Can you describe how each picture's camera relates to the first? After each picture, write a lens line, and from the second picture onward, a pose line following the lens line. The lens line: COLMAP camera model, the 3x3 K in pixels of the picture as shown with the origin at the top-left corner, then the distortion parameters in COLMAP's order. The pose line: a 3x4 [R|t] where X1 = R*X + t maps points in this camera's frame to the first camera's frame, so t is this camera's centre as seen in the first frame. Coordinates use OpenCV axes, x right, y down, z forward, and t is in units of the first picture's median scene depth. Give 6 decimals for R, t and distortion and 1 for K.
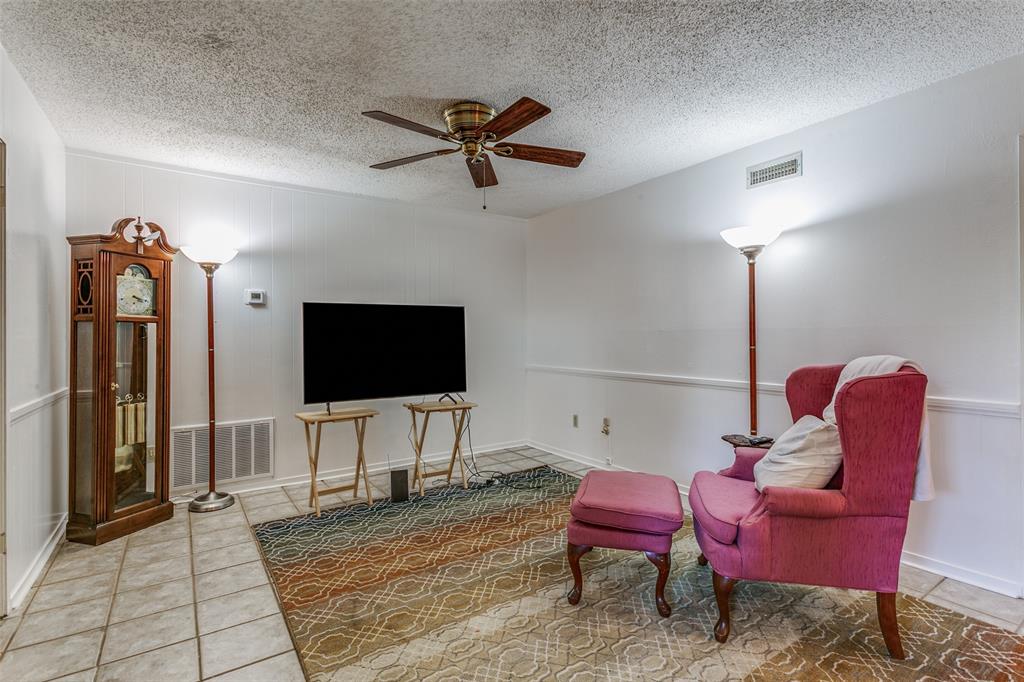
lens RADIAL K [[486.3, 0, 515.5], [0, 486.3, 333.5], [0, 0, 1]] dist [0.005580, -0.001550]
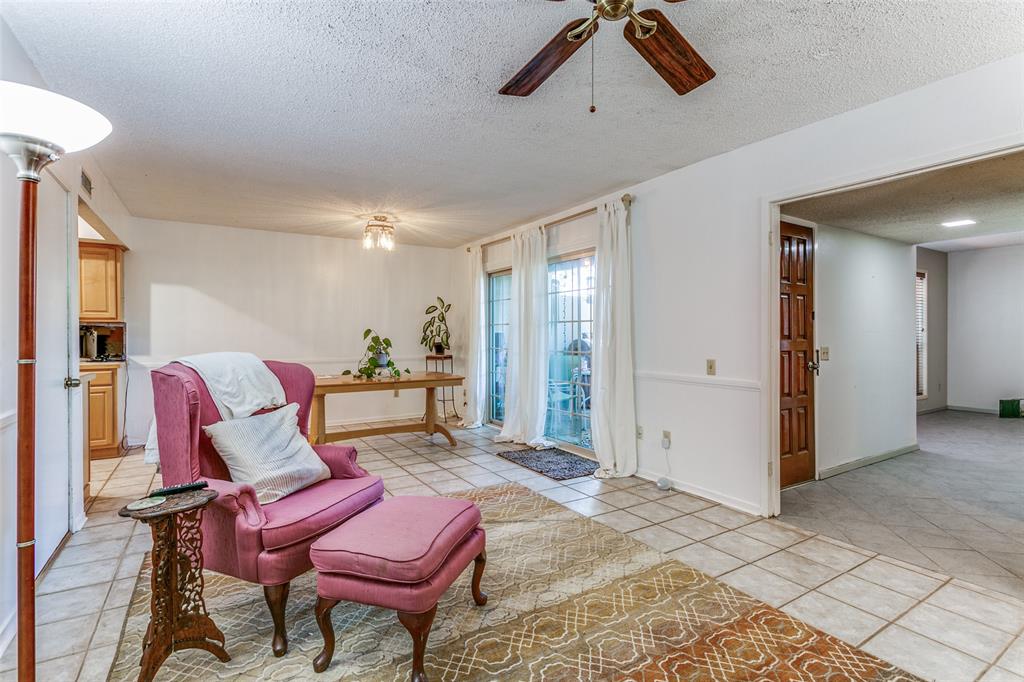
lens RADIAL K [[486.3, 0, 515.5], [0, 486.3, 333.5], [0, 0, 1]] dist [0.005580, -0.001550]
pose [[-0.999314, 0.007662, 0.036228, 0.006495], [0.007389, 0.999943, -0.007668, 0.008265], [-0.036284, -0.007395, -0.999314, 1.287184]]
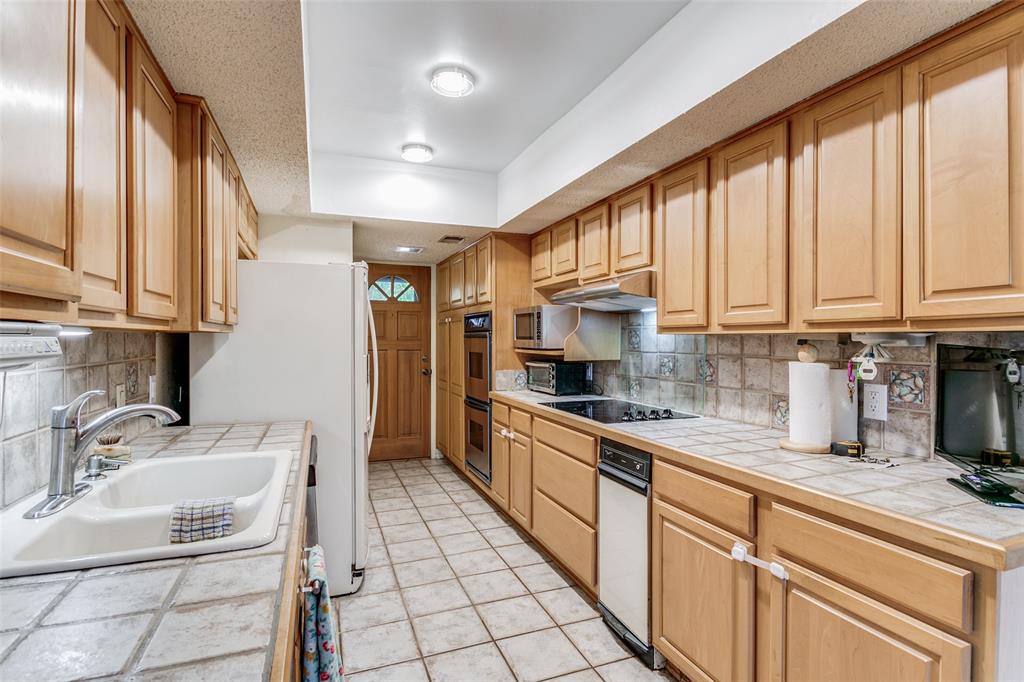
lens RADIAL K [[507.4, 0, 510.4], [0, 507.4, 351.4], [0, 0, 1]] dist [-0.000511, -0.000587]
pose [[0.228726, -0.014338, 0.973385, 0.863848], [-0.009224, 0.999815, 0.016894, -0.036037], [-0.973447, -0.012842, 0.228551, 0.124035]]
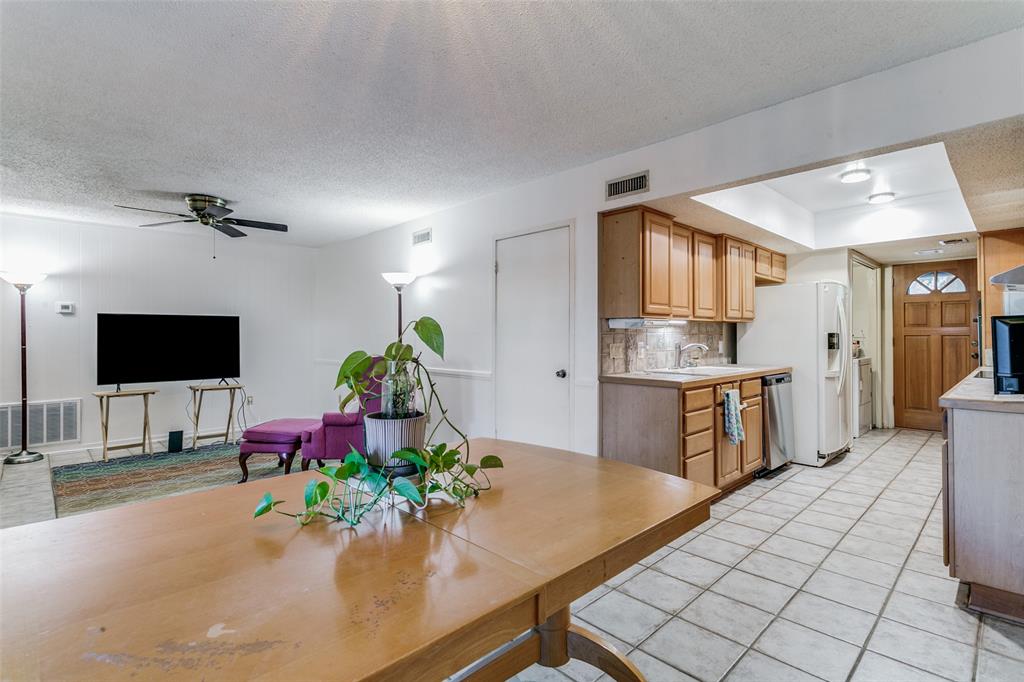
lens RADIAL K [[486.3, 0, 515.5], [0, 486.3, 333.5], [0, 0, 1]] dist [0.005580, -0.001550]
pose [[0.984534, 0.004432, 0.175140, 0.520319], [-0.003977, 0.999988, -0.002946, -0.006191], [-0.175151, 0.002204, 0.984539, -0.623408]]
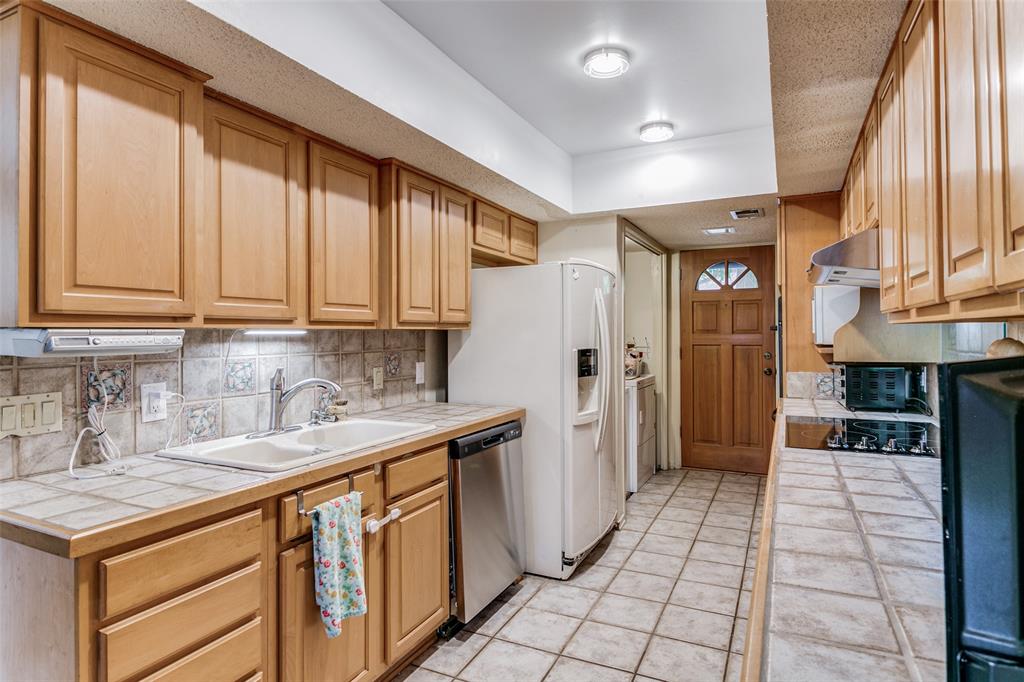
lens RADIAL K [[558.0, 0, 511.0], [0, 558.0, 334.7], [0, 0, 1]] dist [0.002516, -0.000284]
pose [[0.867736, 0.002033, 0.497022, 1.047947], [-0.003320, 0.999993, 0.001706, -0.039437], [-0.497015, -0.003130, 0.867736, -0.190372]]
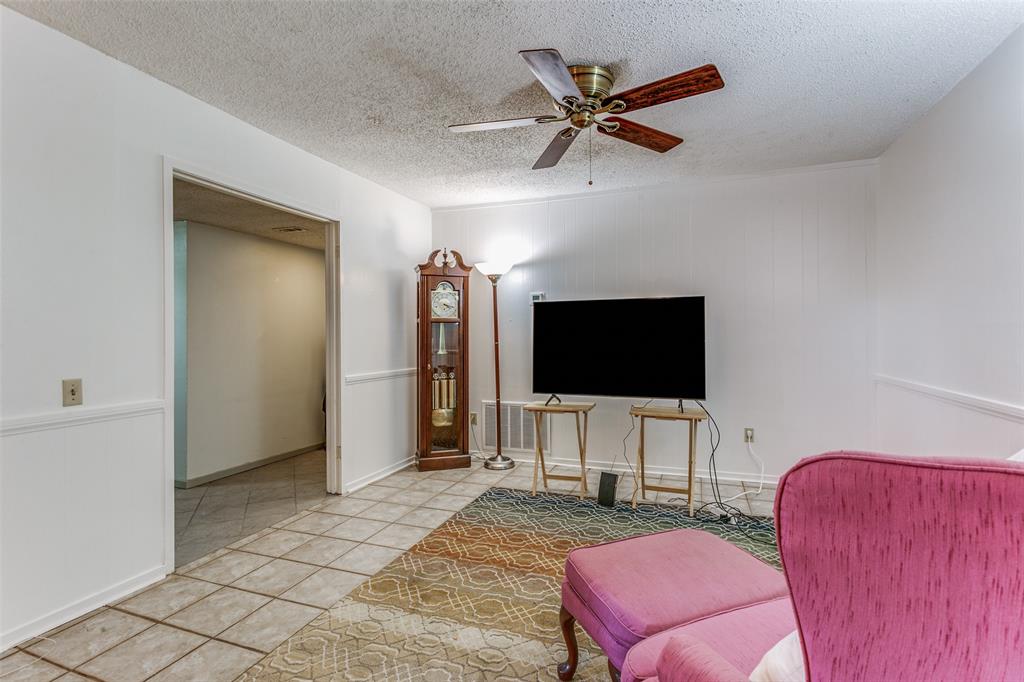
lens RADIAL K [[486.3, 0, 515.5], [0, 486.3, 333.5], [0, 0, 1]] dist [0.005580, -0.001550]
pose [[0.581710, 0.002012, -0.813394, 0.453831], [0.005957, 0.999960, 0.006733, 0.000399], [0.813375, -0.008762, 0.581674, 0.317415]]
